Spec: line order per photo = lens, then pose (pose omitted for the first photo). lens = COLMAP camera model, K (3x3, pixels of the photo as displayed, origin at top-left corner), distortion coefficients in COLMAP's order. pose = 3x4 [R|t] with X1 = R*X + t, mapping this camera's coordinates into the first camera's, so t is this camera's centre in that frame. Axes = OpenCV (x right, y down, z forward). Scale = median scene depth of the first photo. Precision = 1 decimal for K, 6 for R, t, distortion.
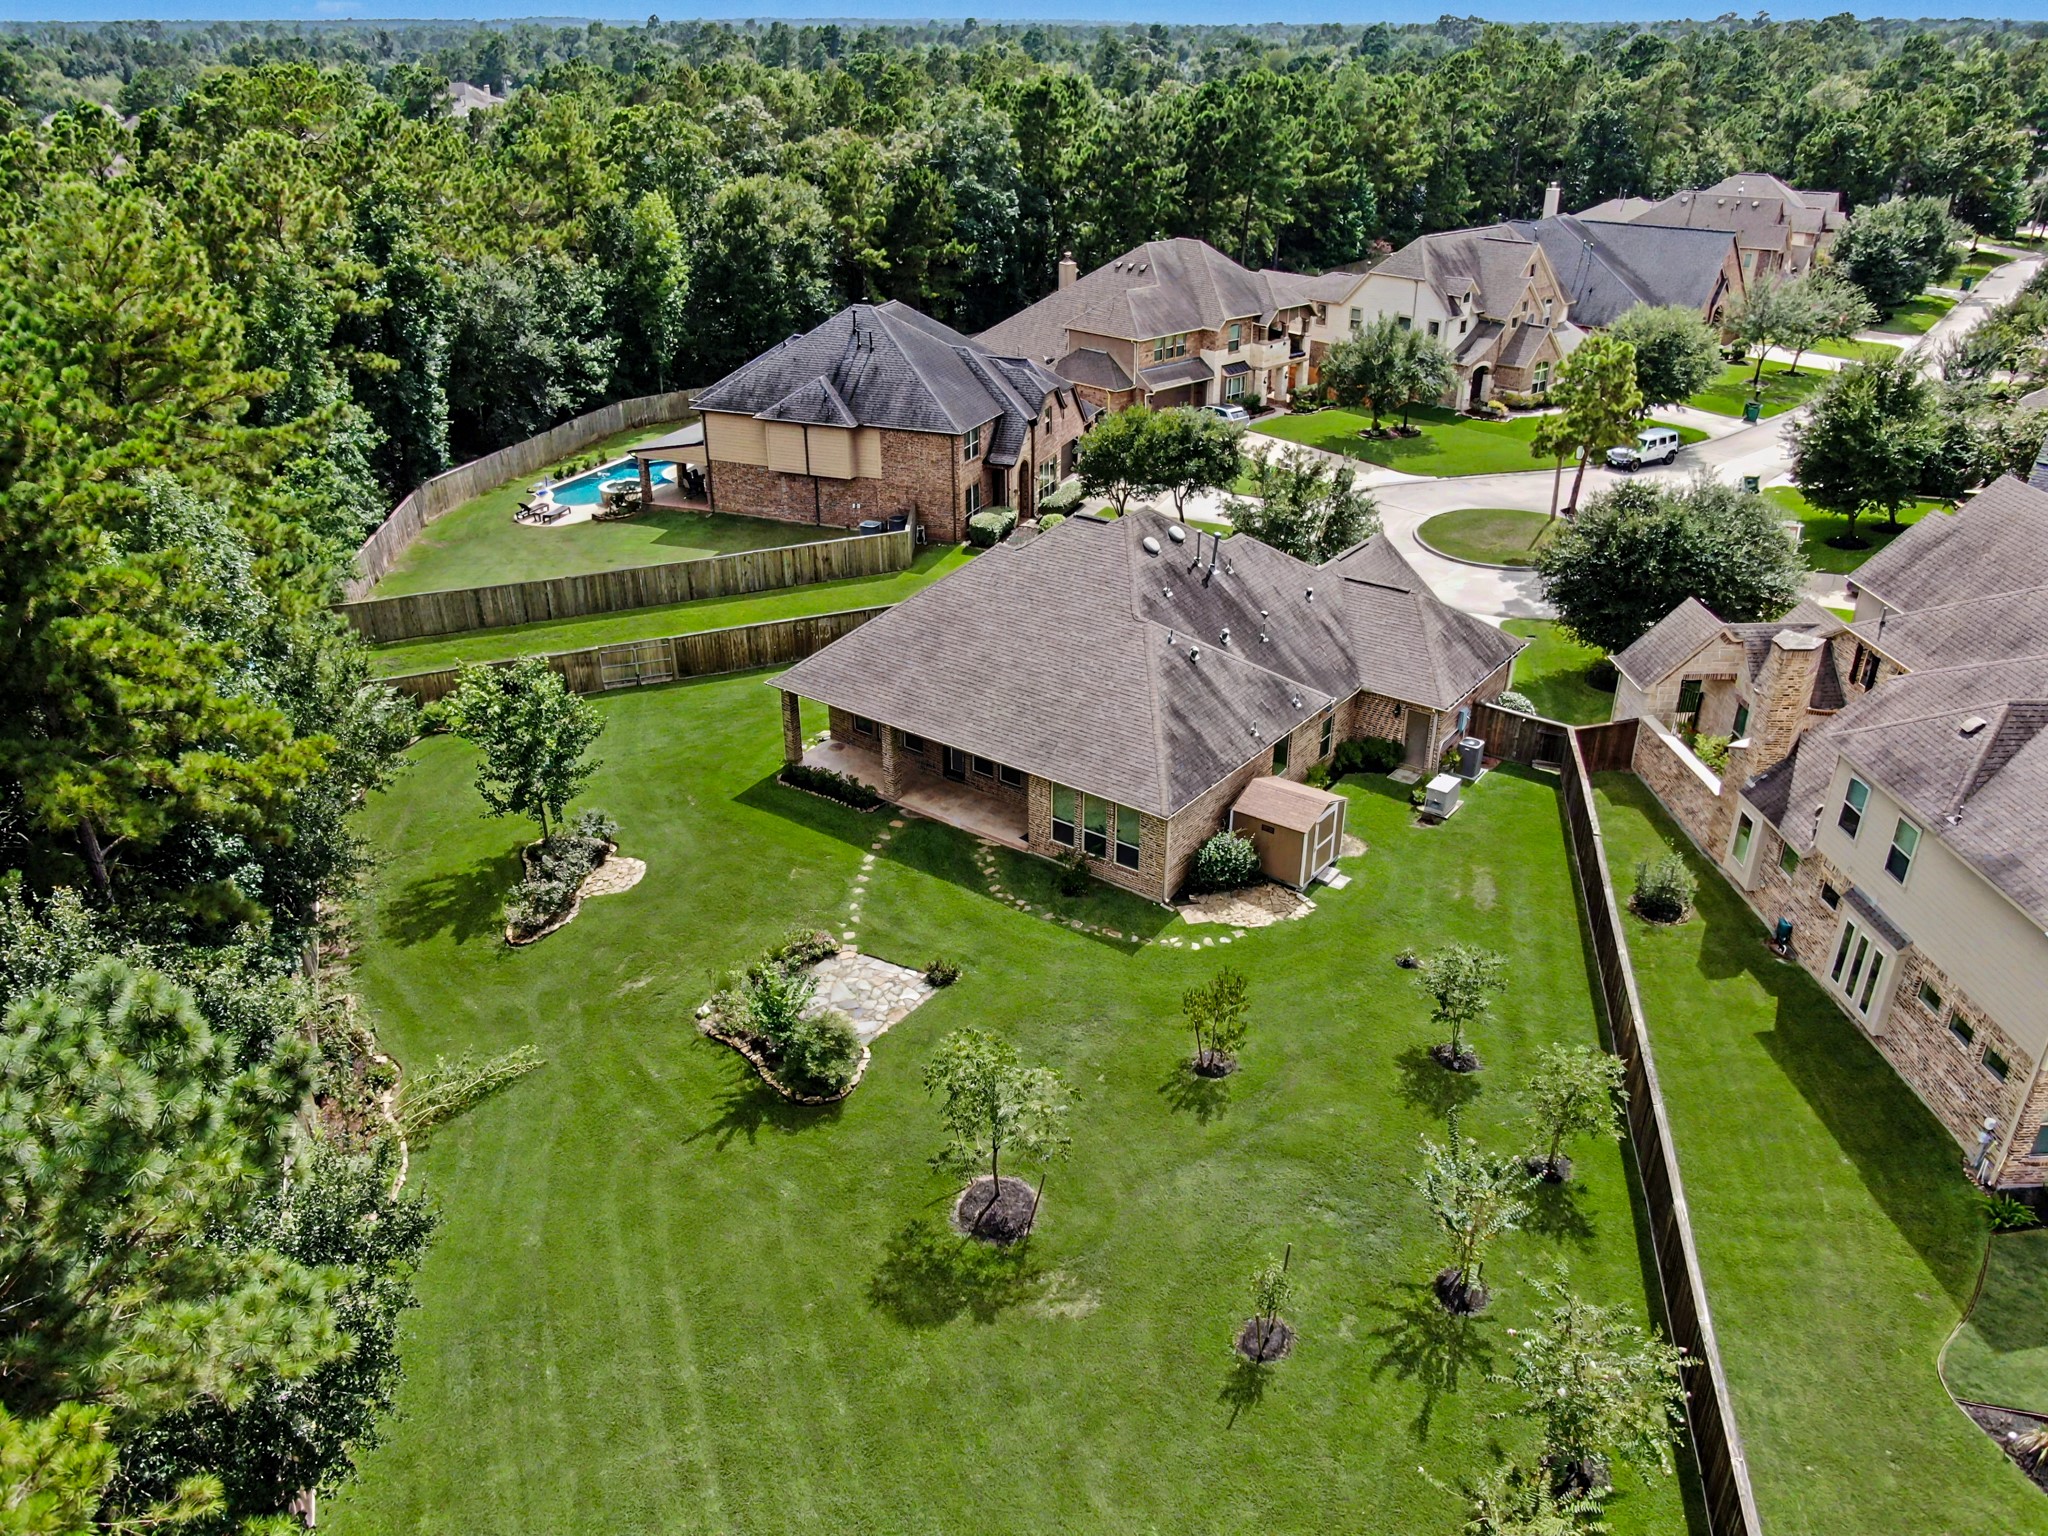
lens RADIAL K [[1478.5, 0, 1022.5], [0, 1478.5, 768.0], [0, 0, 1]] dist [-0.014087, -0.002110]
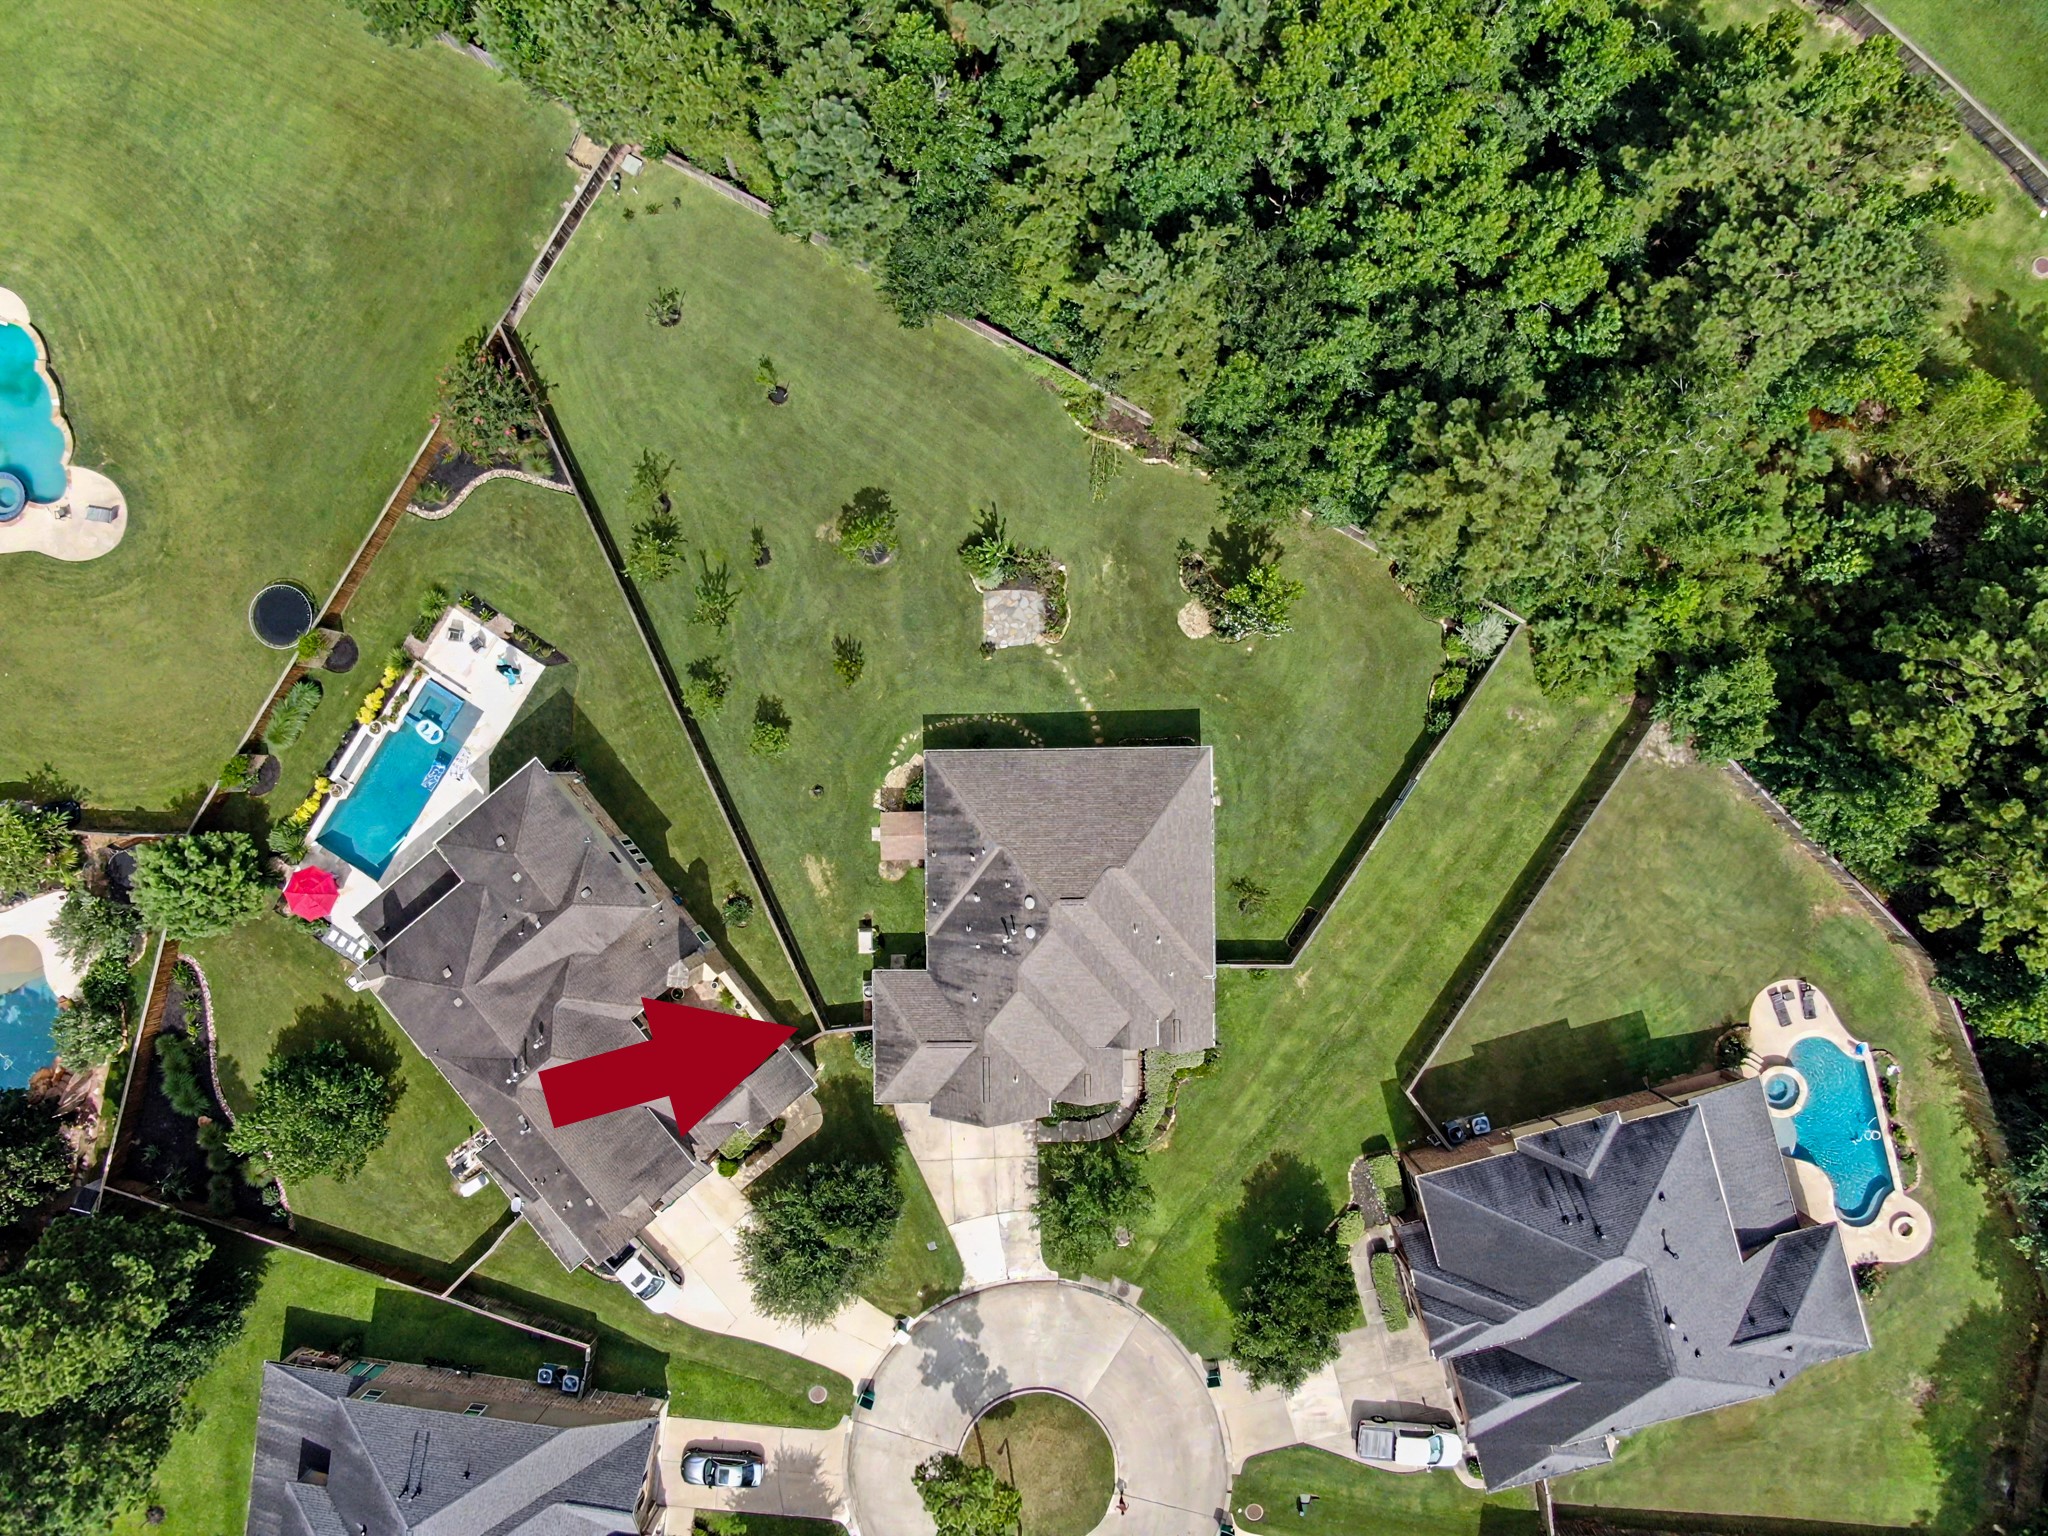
lens RADIAL K [[1478.5, 0, 1016.6], [0, 1478.5, 763.2], [0, 0, 1]] dist [-0.014087, -0.002110]
pose [[-0.789129, 0.613615, 0.027411, -0.043803], [-0.232261, -0.339414, 0.911511, -1.791555], [0.568621, 0.712934, 0.410361, 0.259492]]
